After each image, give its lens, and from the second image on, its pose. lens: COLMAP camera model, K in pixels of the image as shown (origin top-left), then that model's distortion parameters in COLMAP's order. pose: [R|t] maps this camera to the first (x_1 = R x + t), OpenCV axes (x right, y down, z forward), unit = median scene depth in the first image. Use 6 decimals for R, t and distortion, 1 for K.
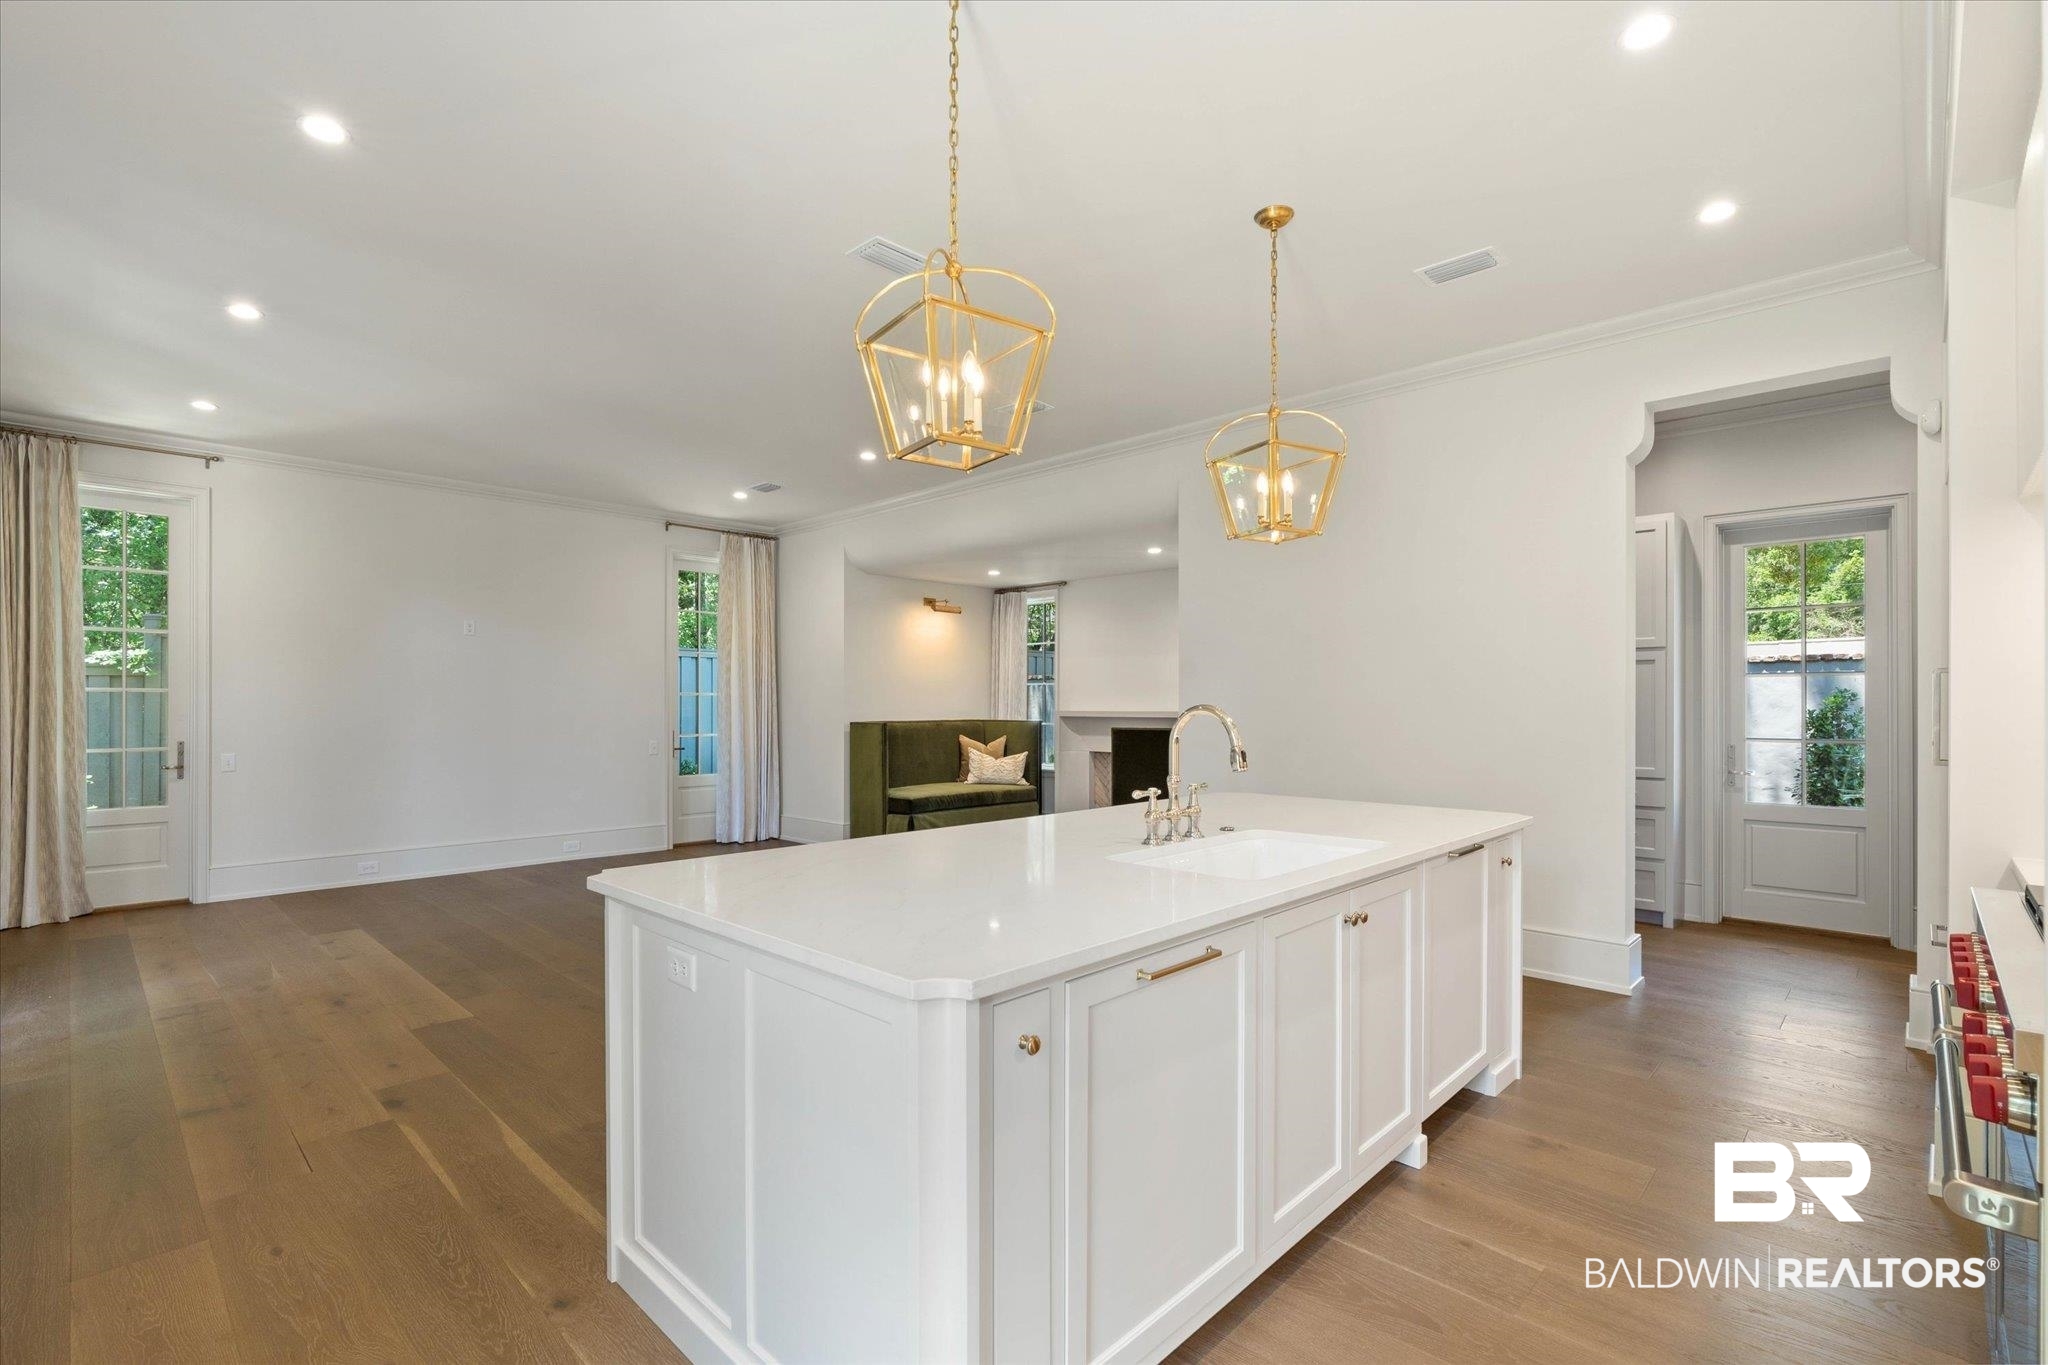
lens RADIAL K [[926.2, 0, 1024.0], [0, 926.2, 682.5], [0, 0, 1]] dist [0.012143, 0.000629]
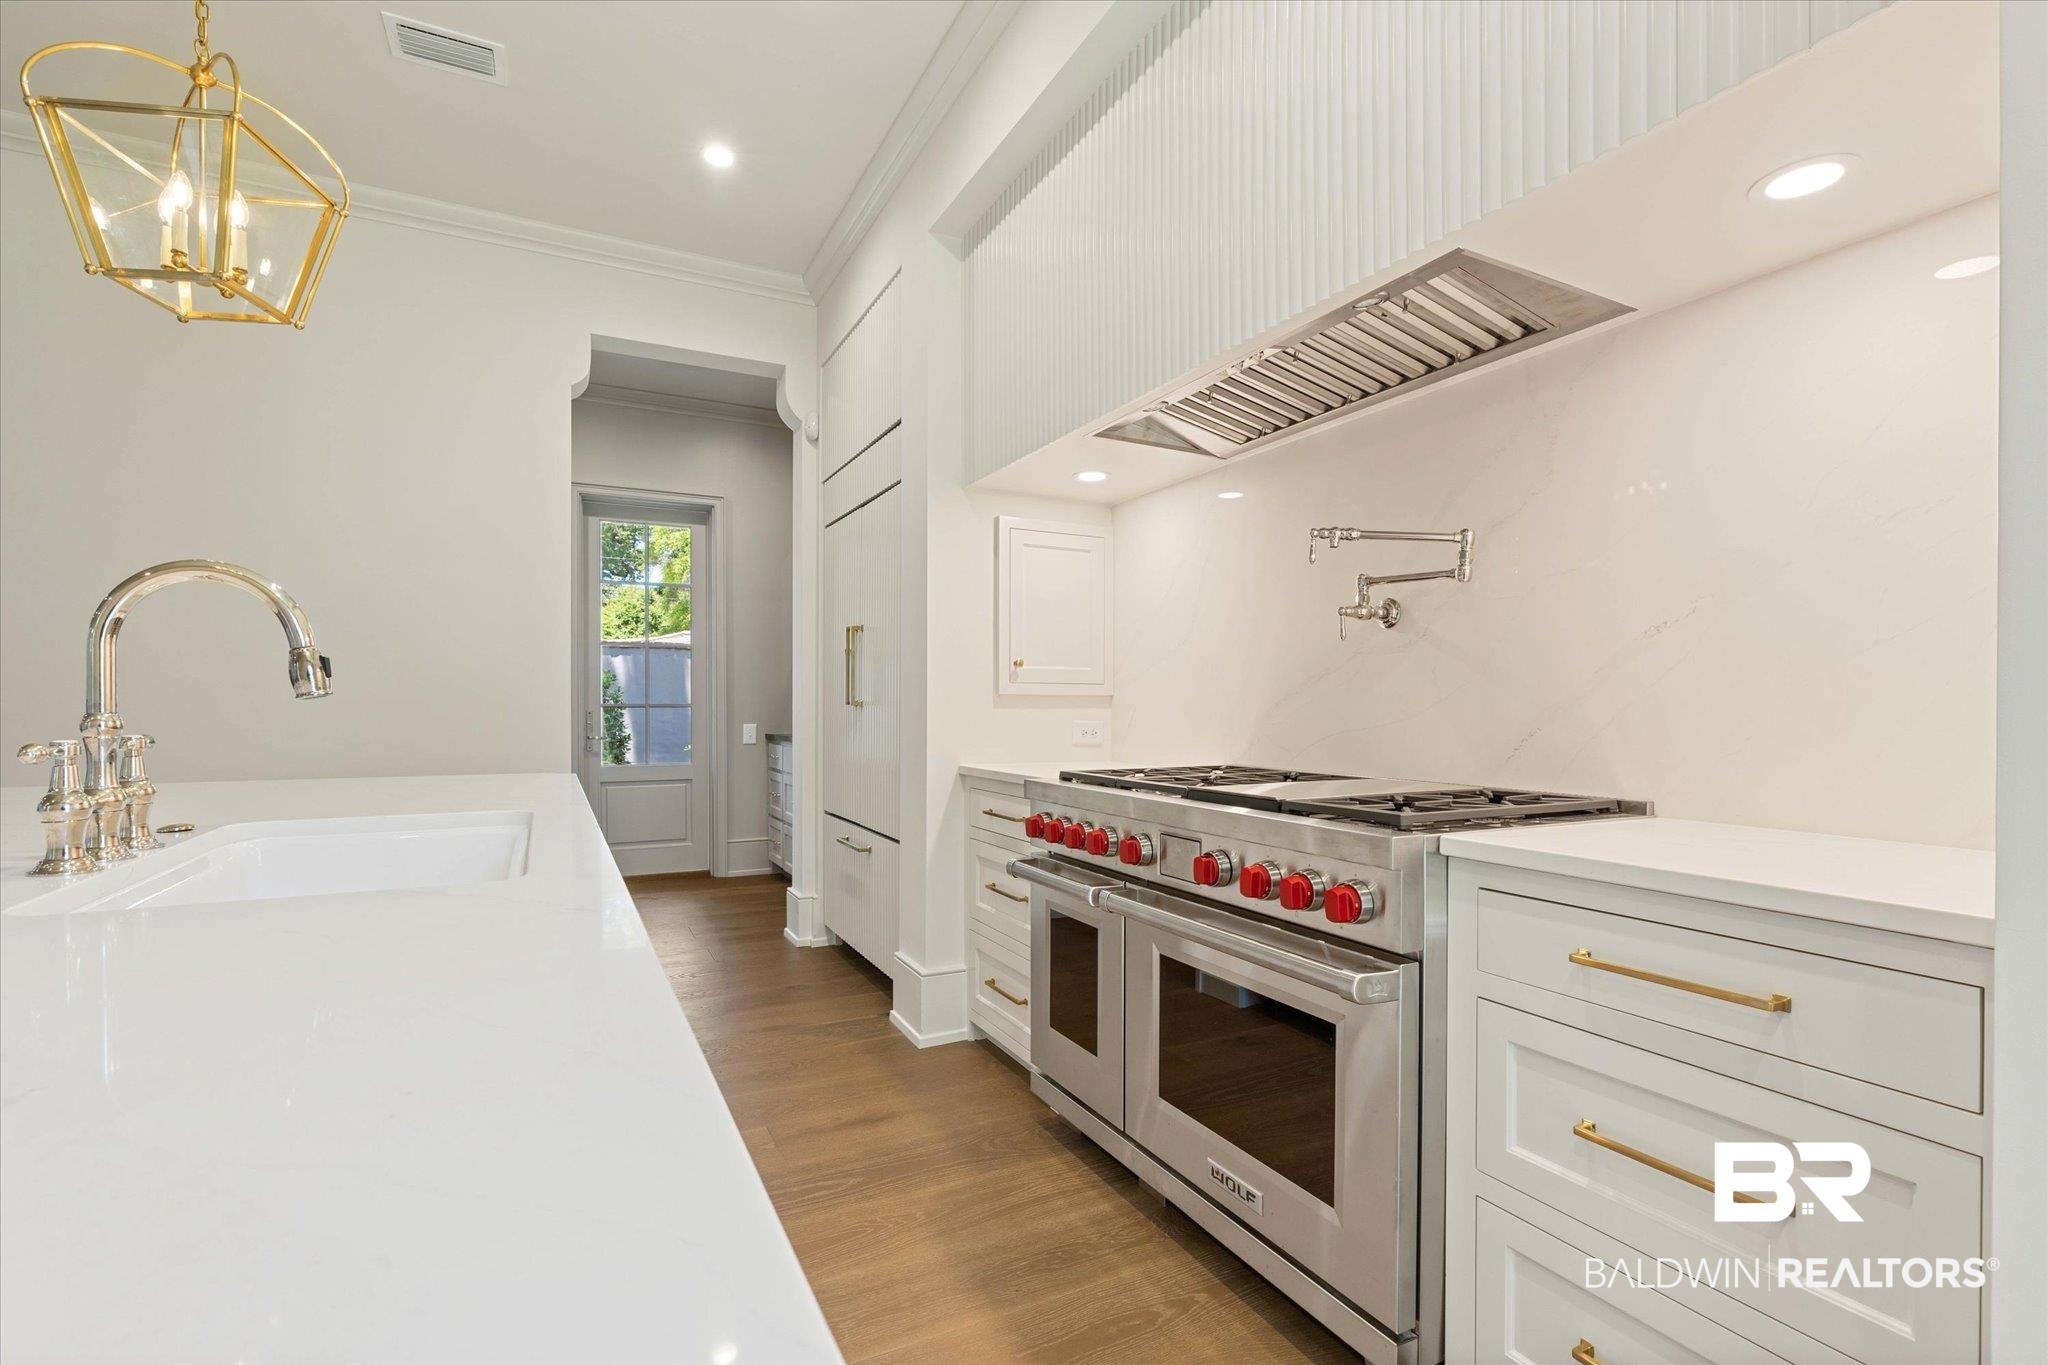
lens RADIAL K [[934.0, 0, 1028.0], [0, 934.0, 704.9], [0, 0, 1]] dist [-0.010331, 0.000639]
pose [[0.319422, 0.000927, 0.947612, -0.084921], [-0.025147, 0.999656, 0.007498, 0.060962], [-0.947279, -0.026225, 0.319336, 0.331741]]
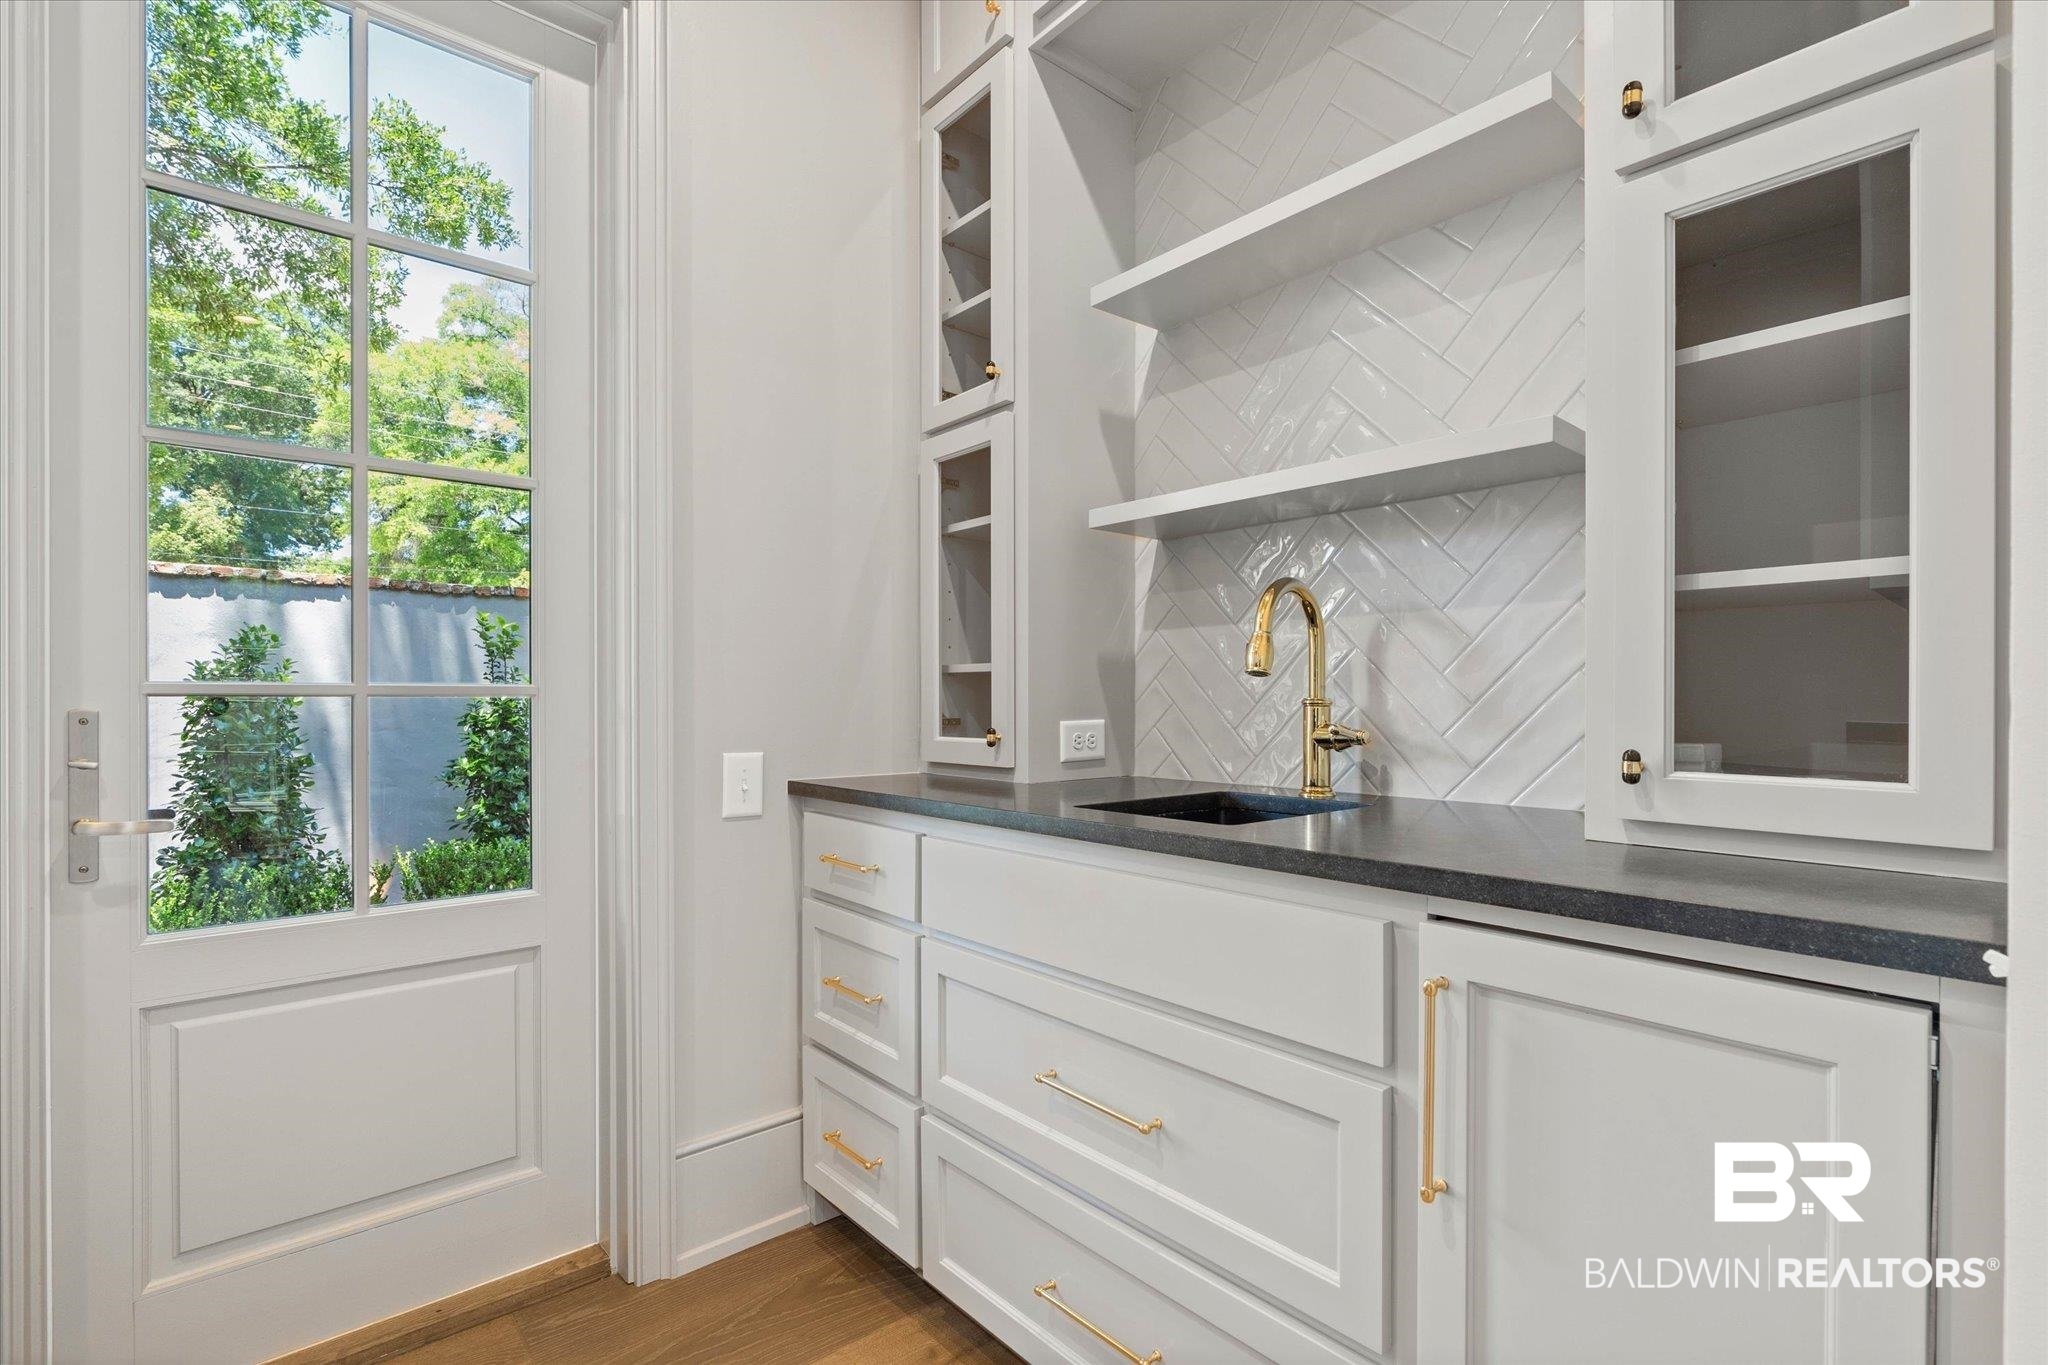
lens RADIAL K [[947.0, 0, 1022.0], [0, 947.0, 688.8], [0, 0, 1]] dist [-0.002688, -0.000195]
pose [[0.092353, 0.015094, 0.995612, 0.872049], [-0.024059, 0.999627, -0.012923, 0.091580], [-0.995436, -0.022760, 0.092682, 1.169107]]
